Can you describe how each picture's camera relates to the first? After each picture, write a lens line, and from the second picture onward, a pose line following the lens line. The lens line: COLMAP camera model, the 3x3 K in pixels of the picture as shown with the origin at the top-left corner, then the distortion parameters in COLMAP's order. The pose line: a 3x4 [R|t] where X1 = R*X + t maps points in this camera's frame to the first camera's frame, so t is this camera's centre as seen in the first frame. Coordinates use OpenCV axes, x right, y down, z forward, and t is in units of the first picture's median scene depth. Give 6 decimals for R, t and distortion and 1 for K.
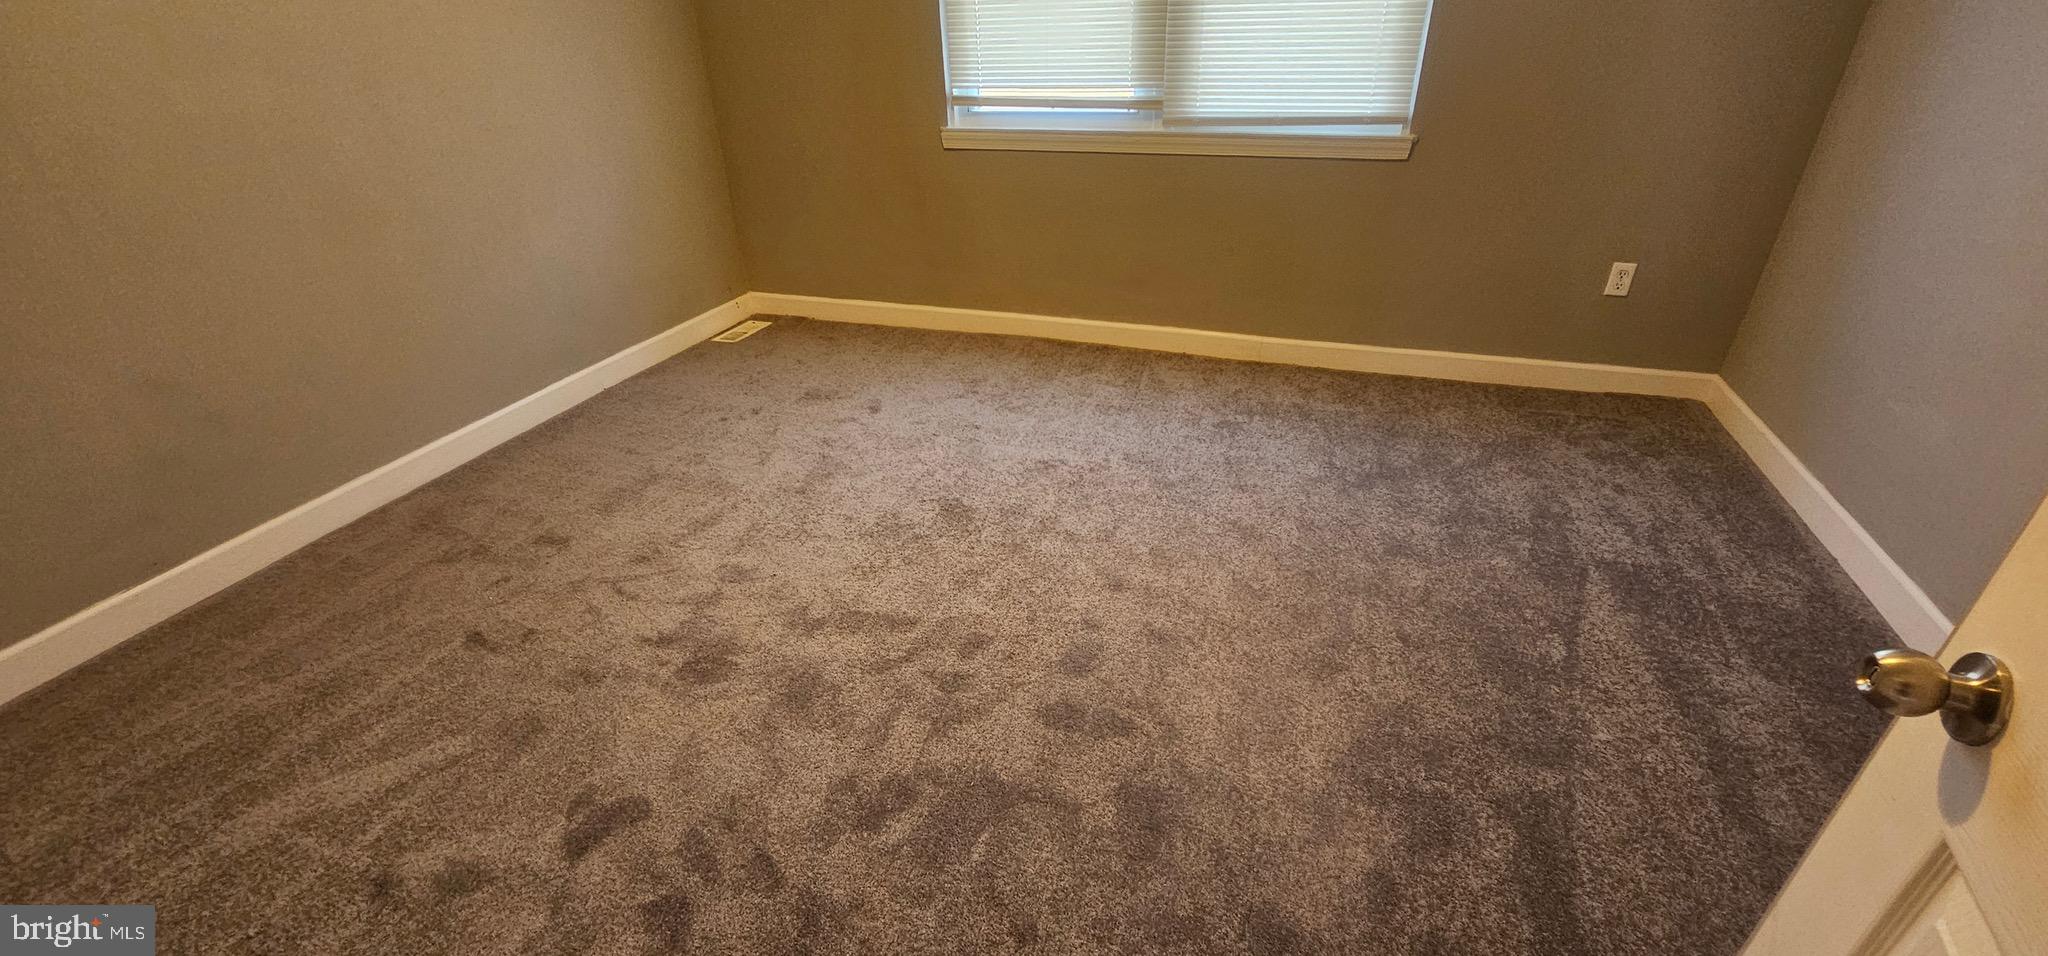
lens RADIAL K [[837.0, 0, 1040.4], [0, 837.0, 492.4], [0, 0, 1]] dist [-0.002265, 0.000664]
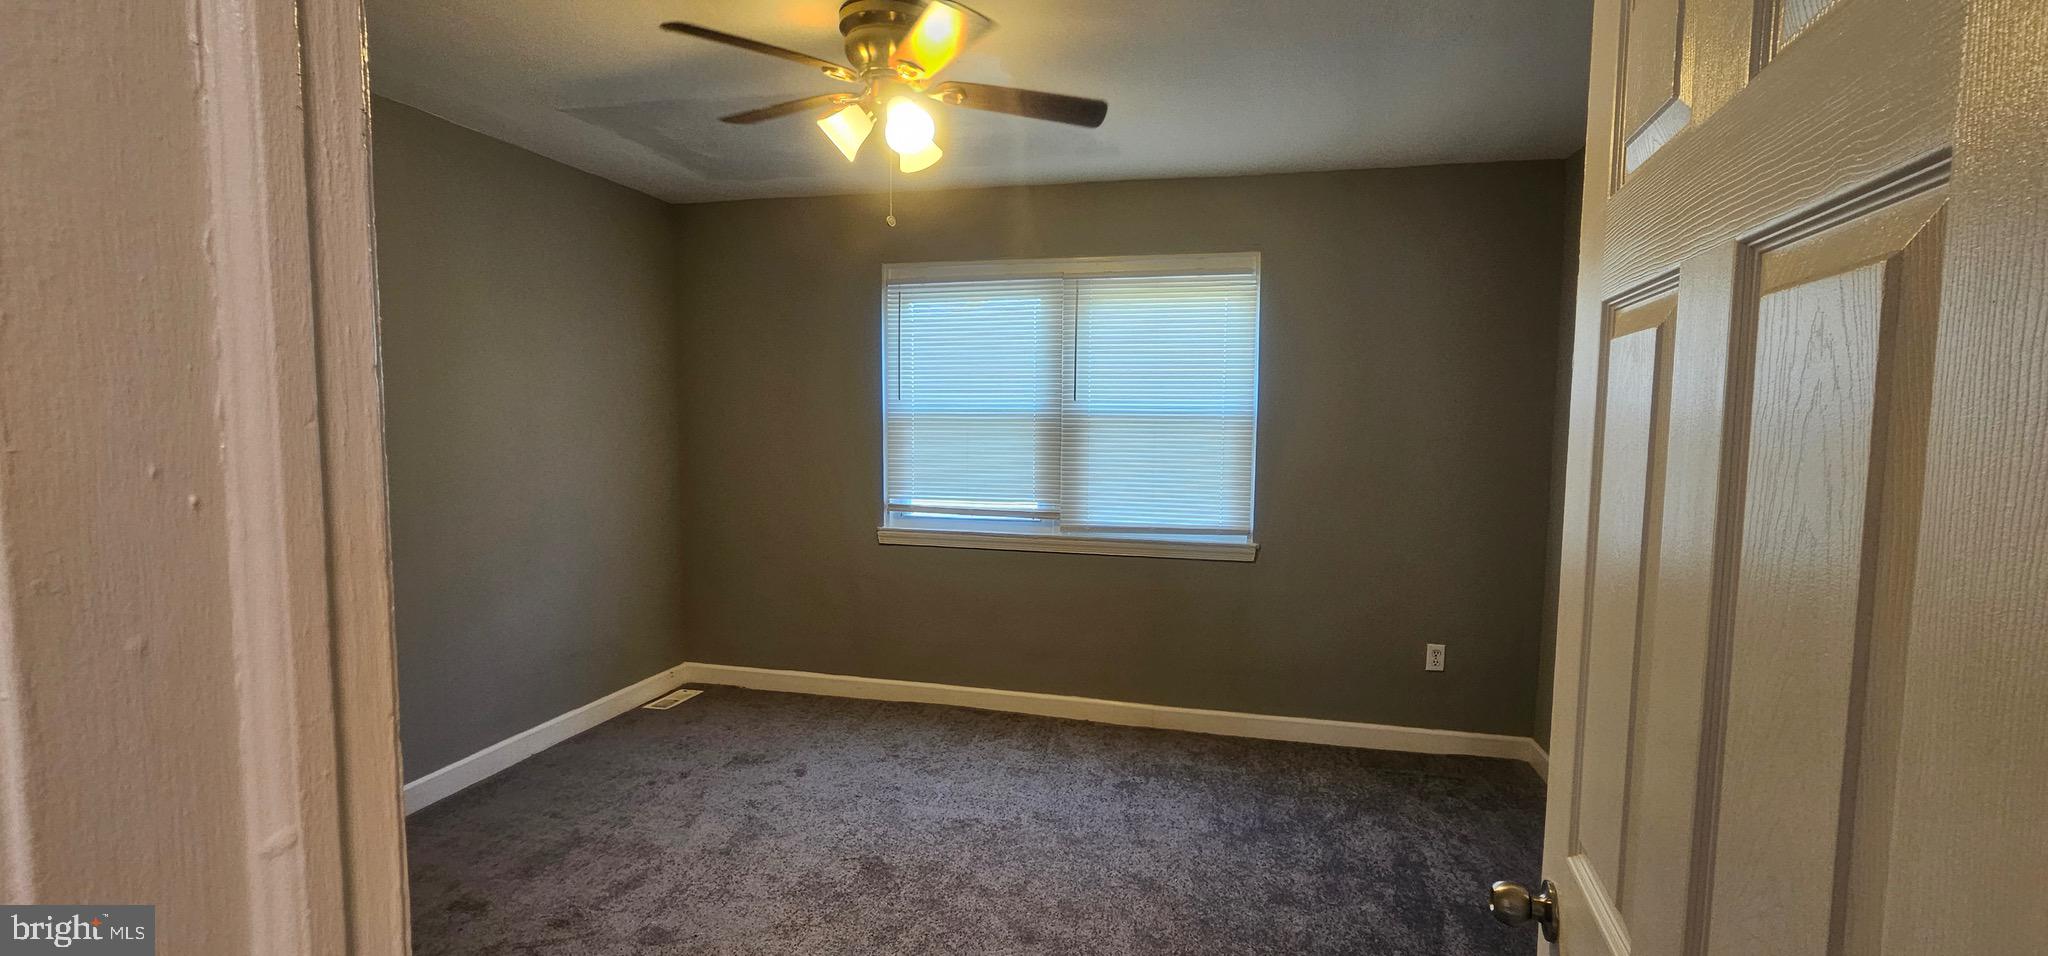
lens RADIAL K [[837.0, 0, 1025.9], [0, 837.0, 477.2], [0, 0, 1]] dist [-0.002265, 0.000664]
pose [[0.996098, 0.027133, 0.083977, -0.013982], [0.012759, 0.897290, -0.441257, 0.044368], [-0.087324, 0.440606, 0.893443, -0.171092]]
